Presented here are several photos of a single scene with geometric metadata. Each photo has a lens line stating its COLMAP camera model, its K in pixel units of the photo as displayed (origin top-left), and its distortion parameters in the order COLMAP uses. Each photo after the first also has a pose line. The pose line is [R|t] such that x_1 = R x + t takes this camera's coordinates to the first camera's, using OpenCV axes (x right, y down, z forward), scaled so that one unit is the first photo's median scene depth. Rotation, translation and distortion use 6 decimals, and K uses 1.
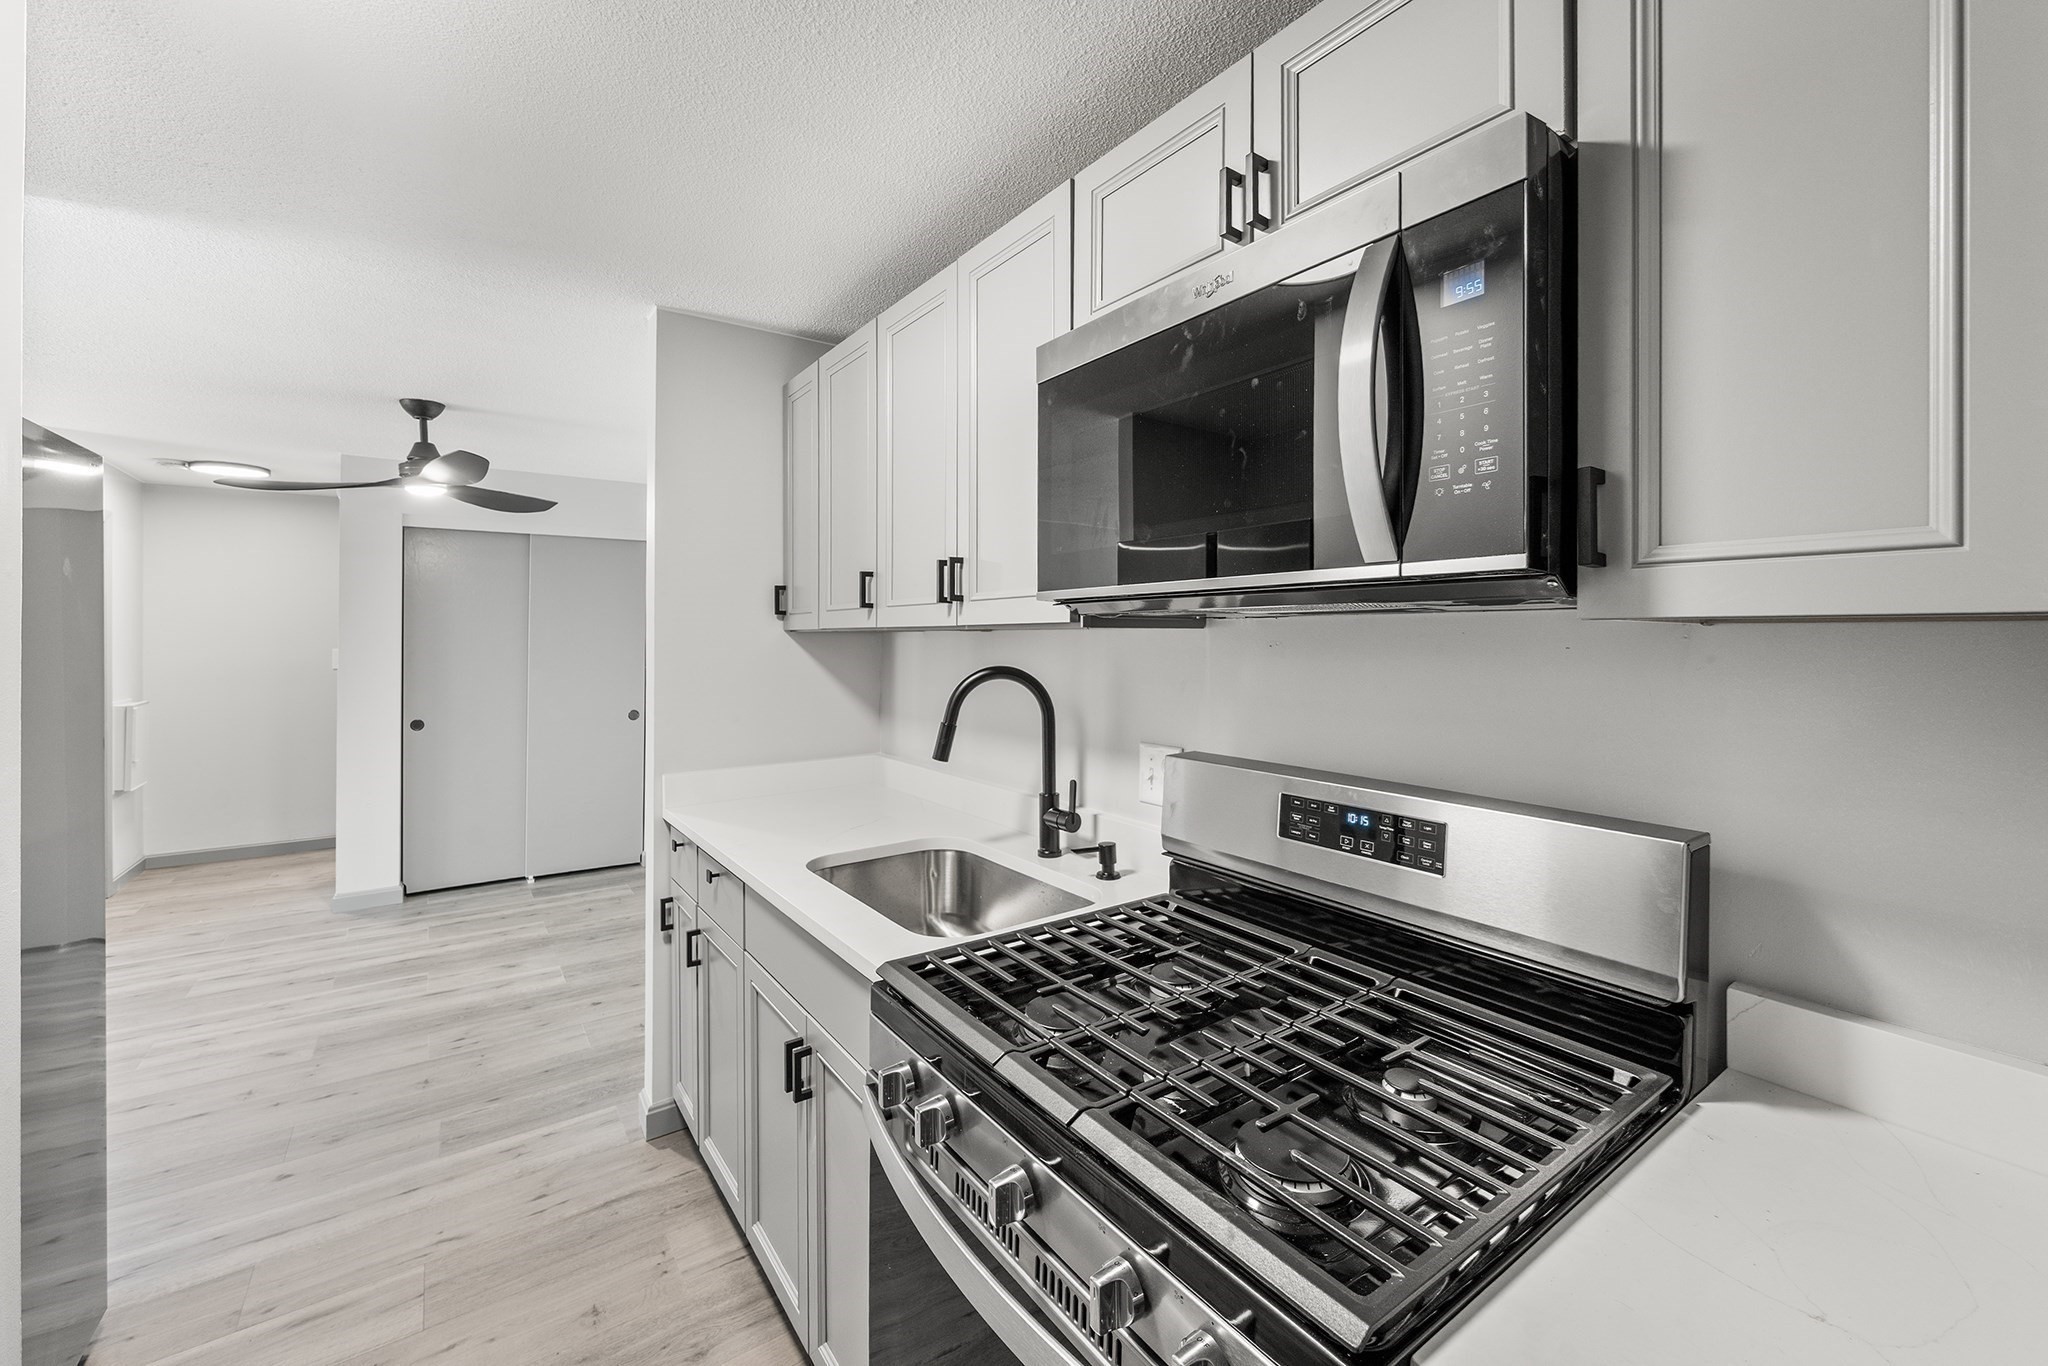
lens RADIAL K [[825.7, 0, 1078.0], [0, 825.7, 641.8], [0, 0, 1]] dist [-0.002292, -0.001283]
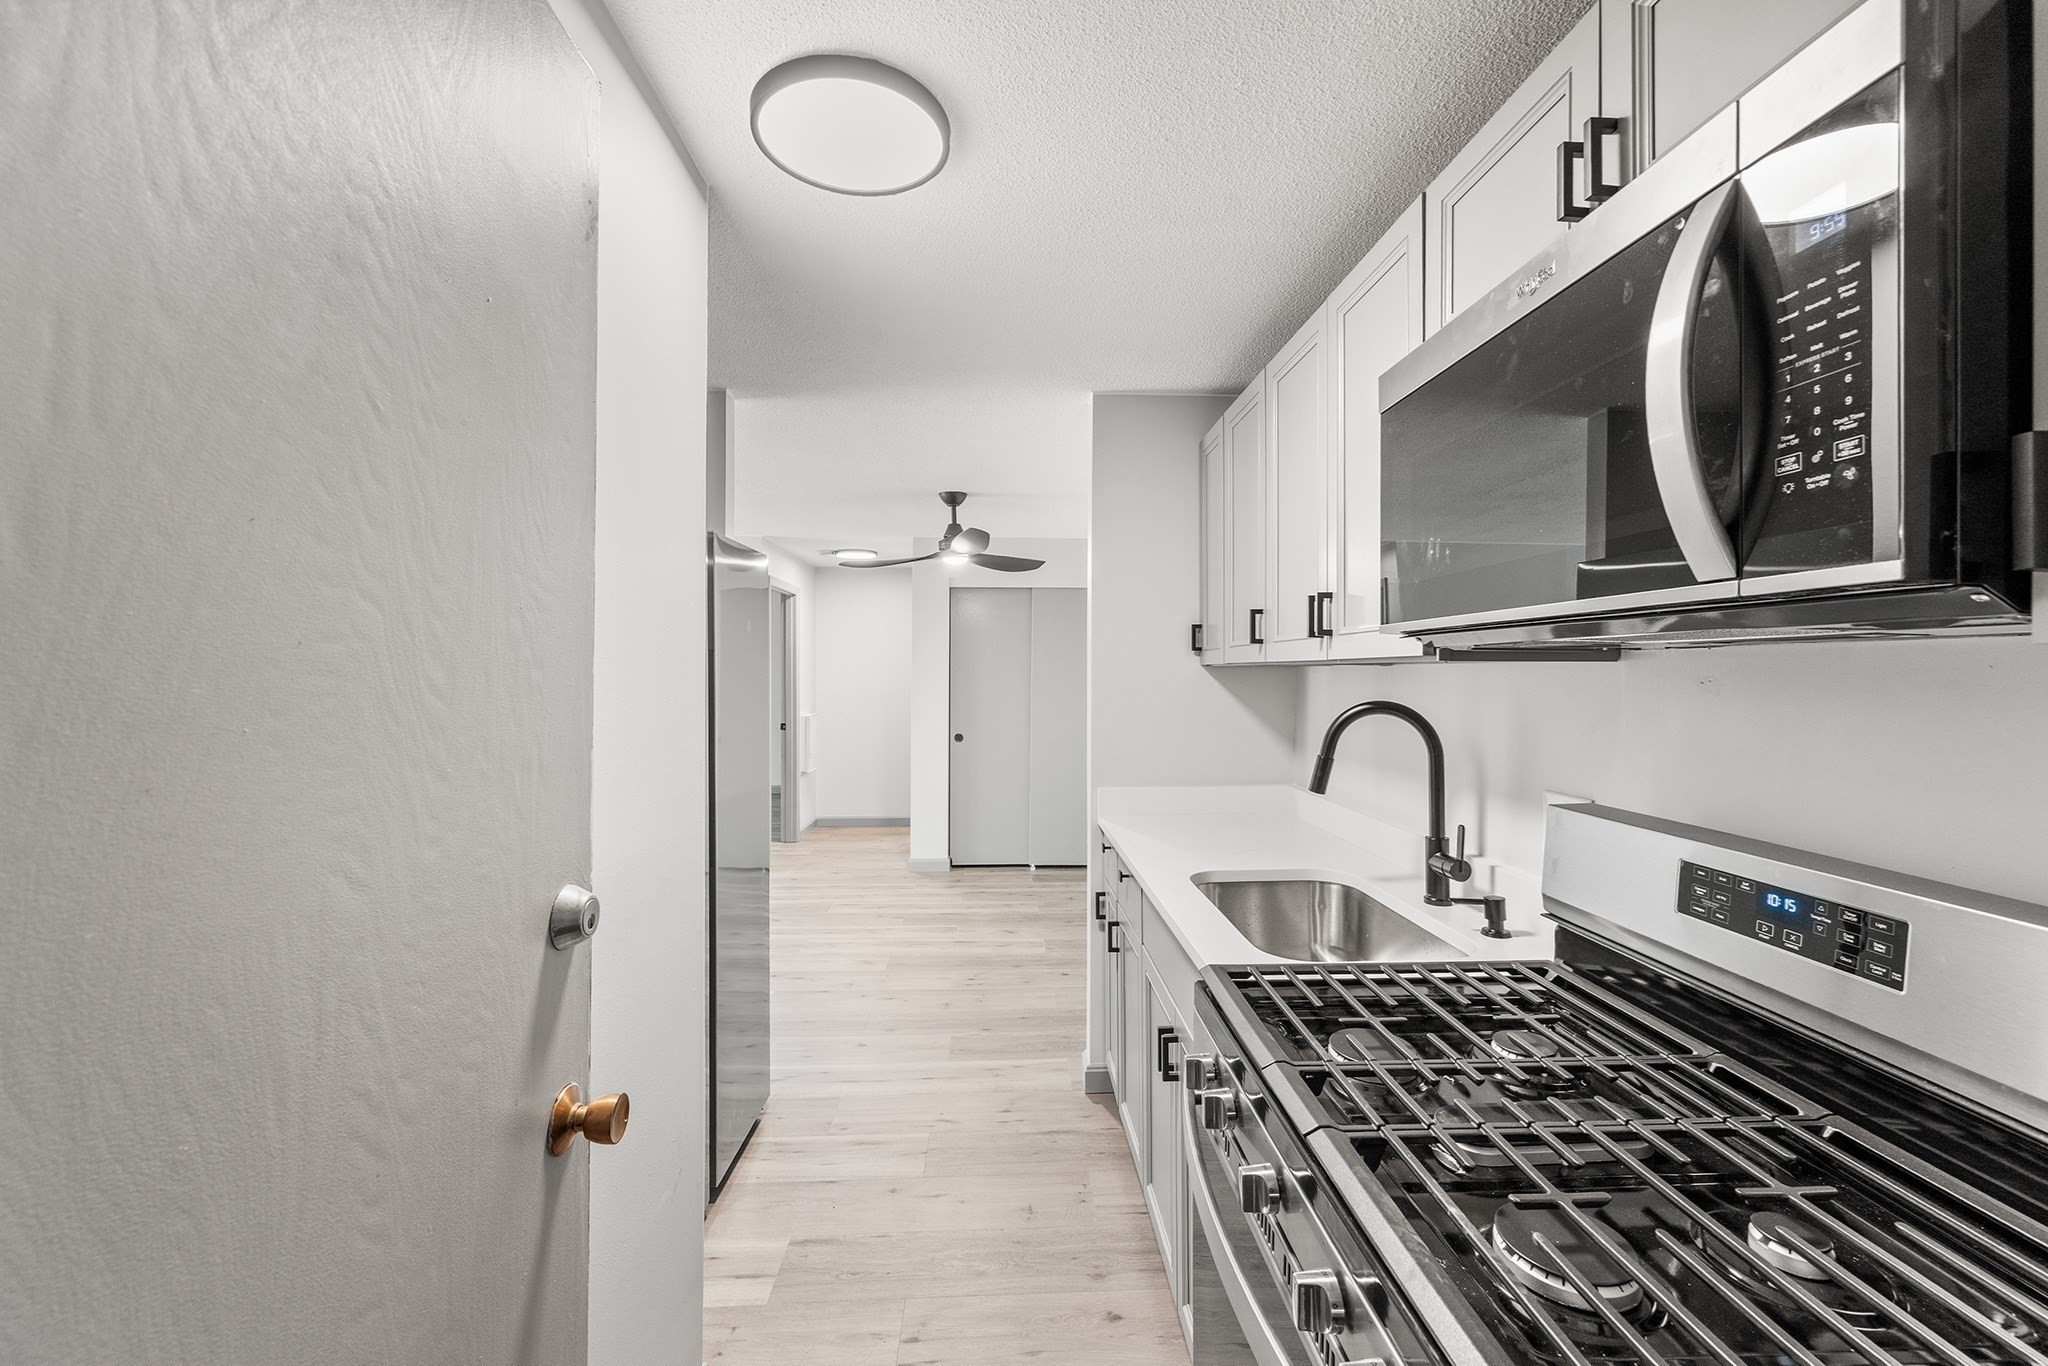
lens RADIAL K [[825.7, 0, 1073.7], [0, 825.7, 676.2], [0, 0, 1]] dist [-0.002292, -0.001283]
pose [[0.841049, 0.004158, -0.540943, 0.142776], [-0.004185, 0.999991, 0.001181, 0.000654], [0.540943, 0.001270, 0.841058, -0.019323]]
